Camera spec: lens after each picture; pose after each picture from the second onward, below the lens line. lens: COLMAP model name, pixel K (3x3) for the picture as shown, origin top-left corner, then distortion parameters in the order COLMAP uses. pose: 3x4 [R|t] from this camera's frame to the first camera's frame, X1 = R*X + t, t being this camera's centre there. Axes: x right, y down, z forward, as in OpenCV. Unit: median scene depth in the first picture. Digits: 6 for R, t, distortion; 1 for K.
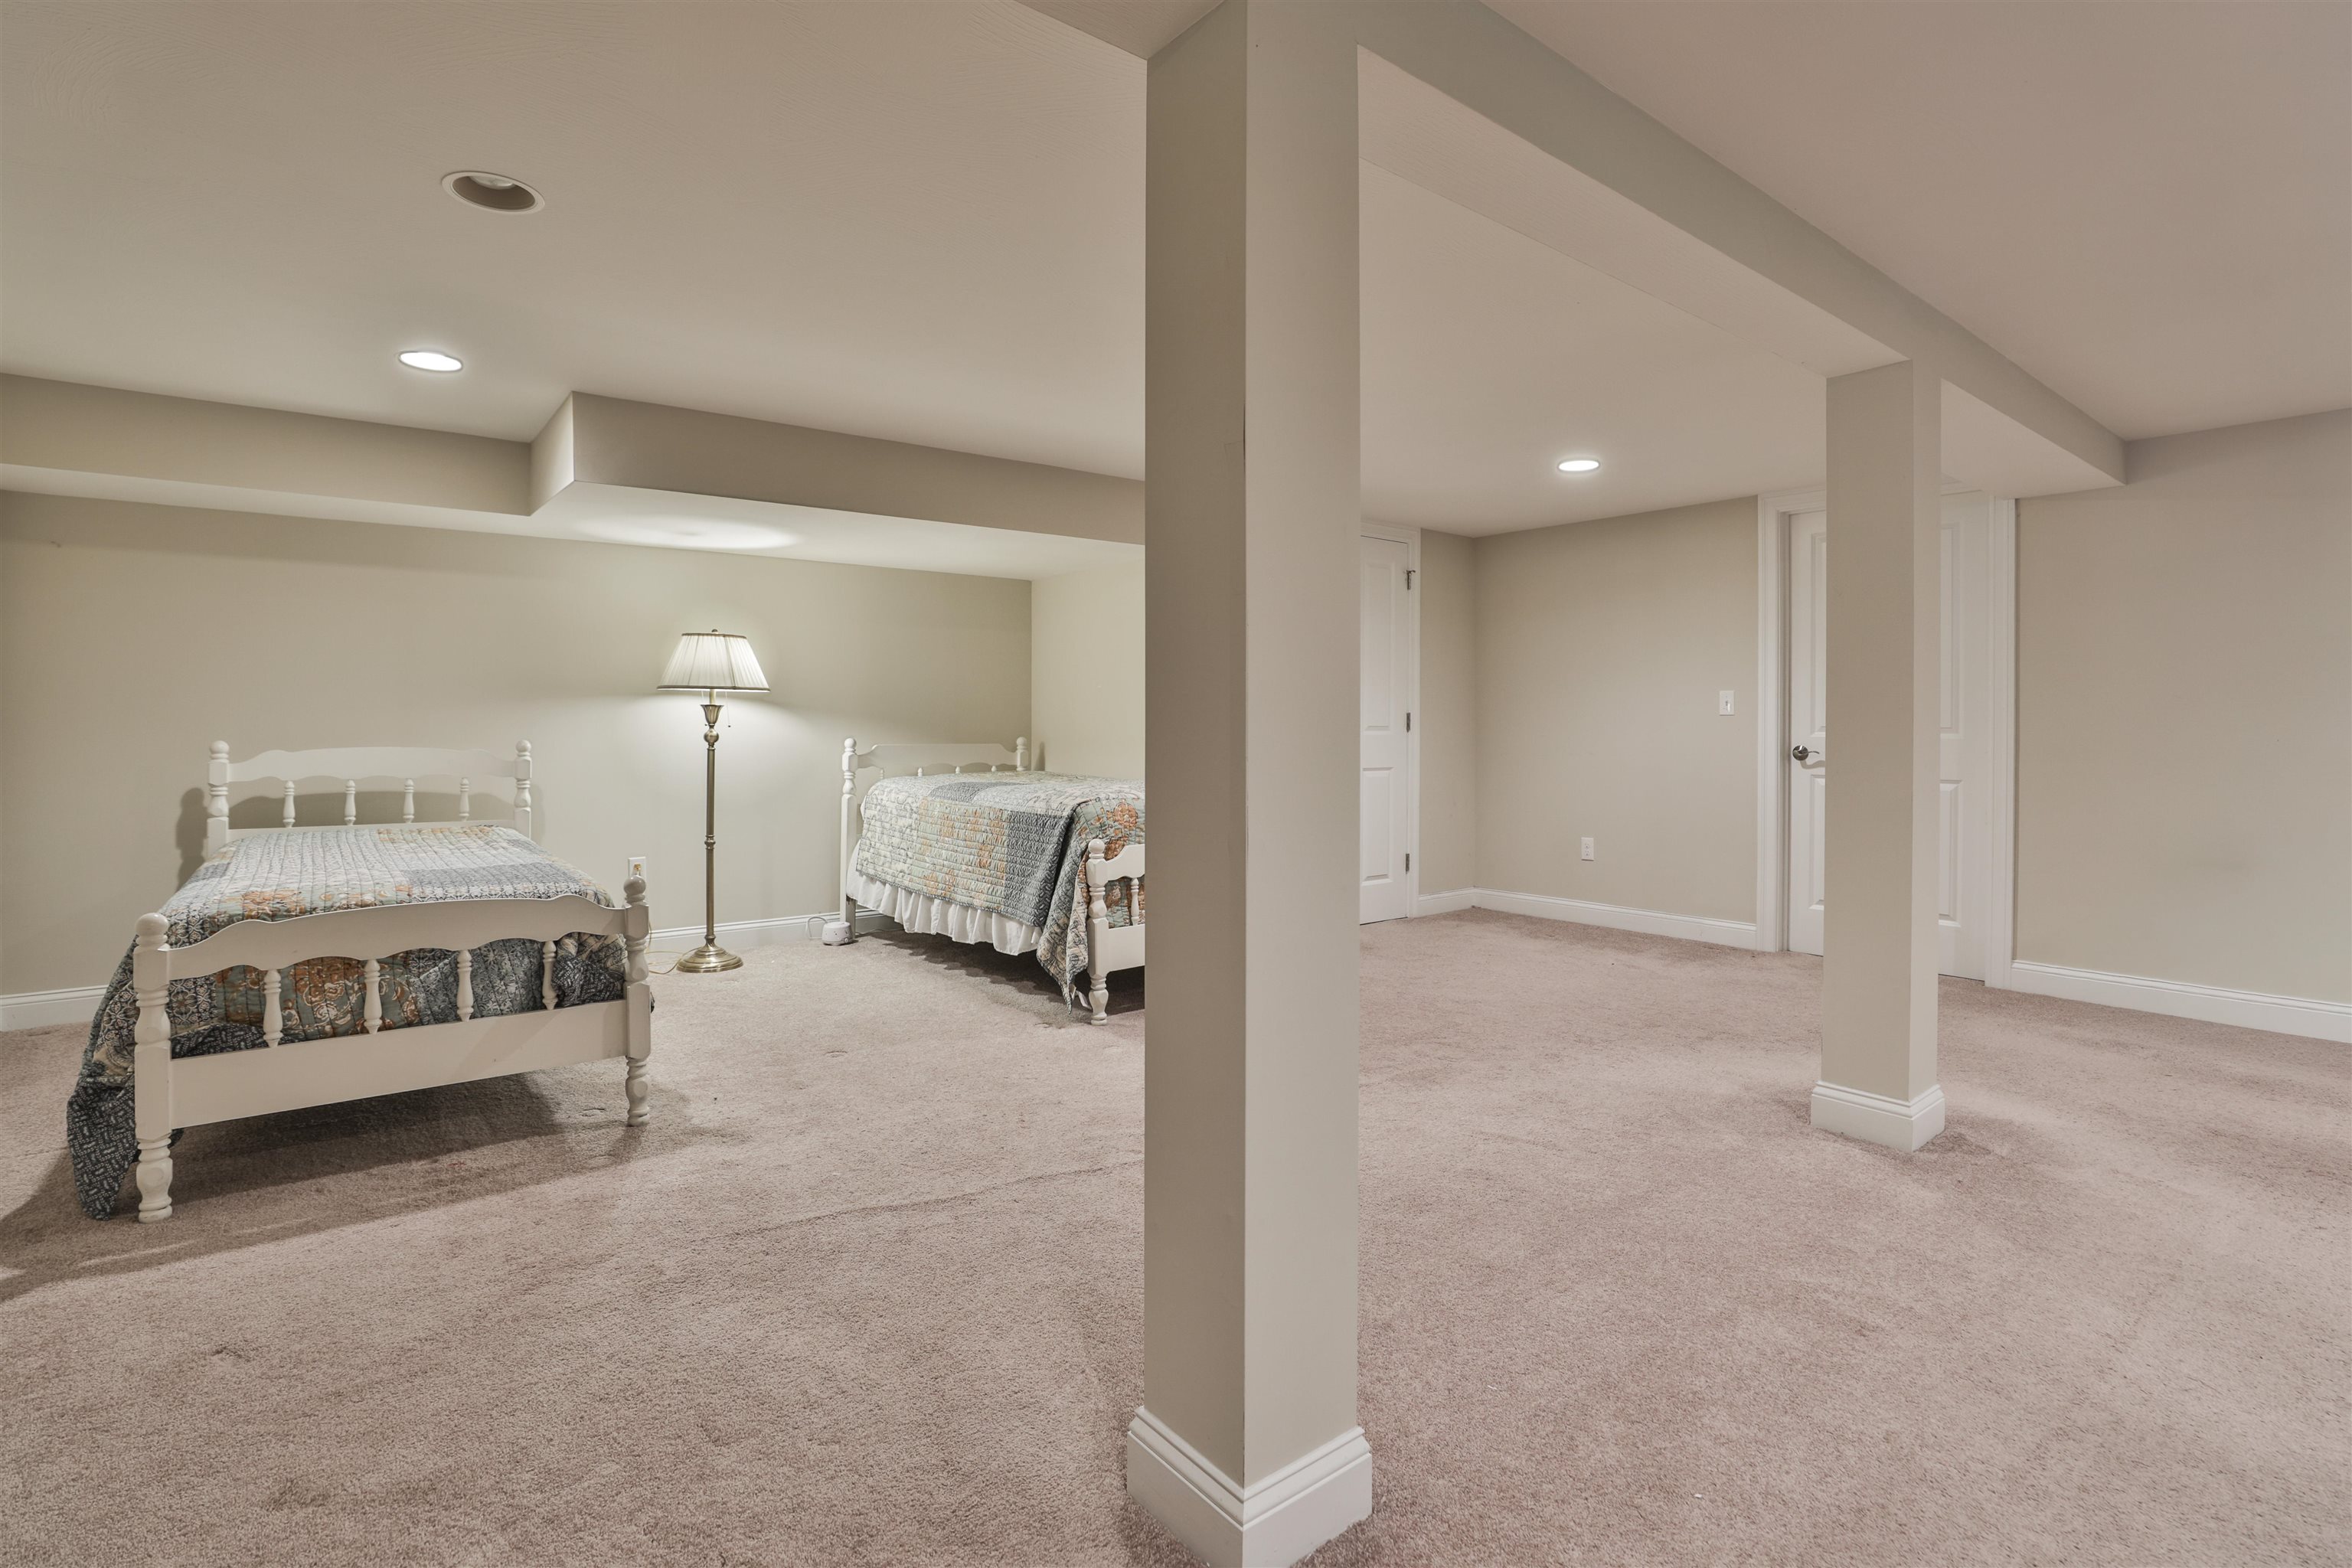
lens RADIAL K [[1106.9, 0, 1174.3], [0, 1106.9, 731.2], [0, 0, 1]] dist [-0.045599, 0.009694]
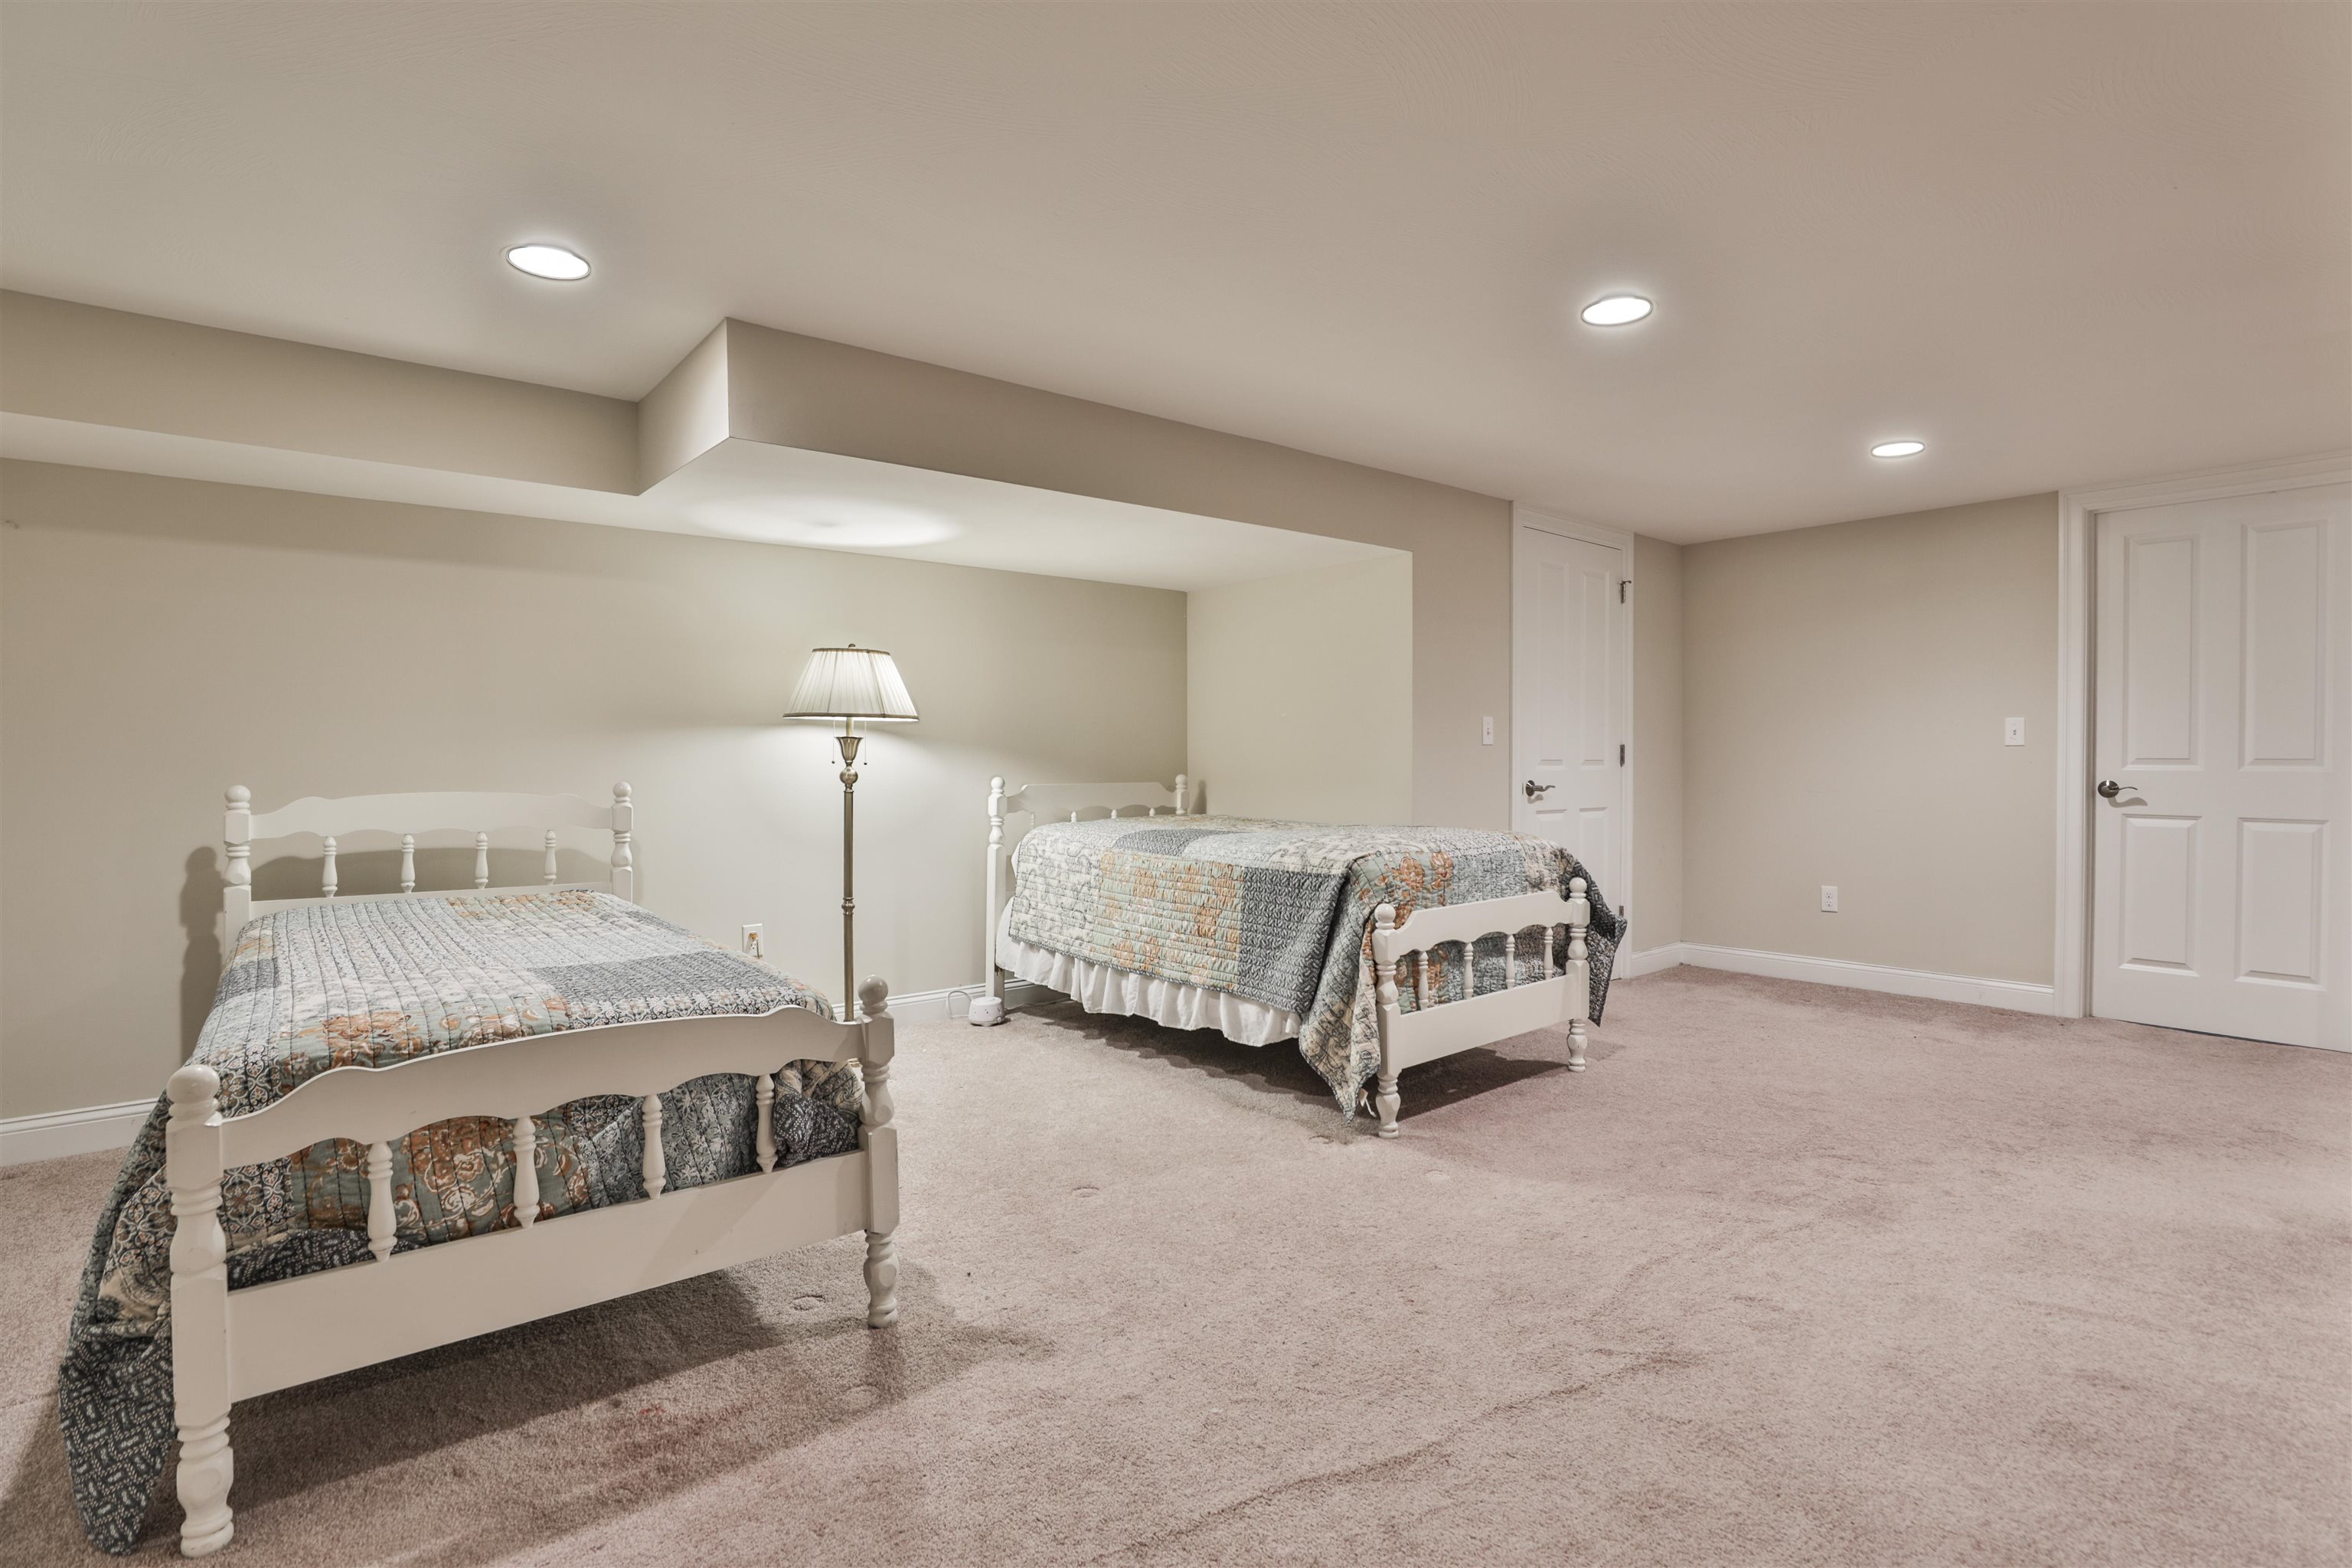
lens RADIAL K [[1105.2, 0, 1185.3], [0, 1105.2, 776.4], [0, 0, 1]] dist [-0.046907, 0.011989]
pose [[0.999551, -0.004476, 0.029633, -0.279714], [0.004164, 0.999935, 0.010603, -0.003568], [-0.029679, -0.010475, 0.999505, 0.254373]]
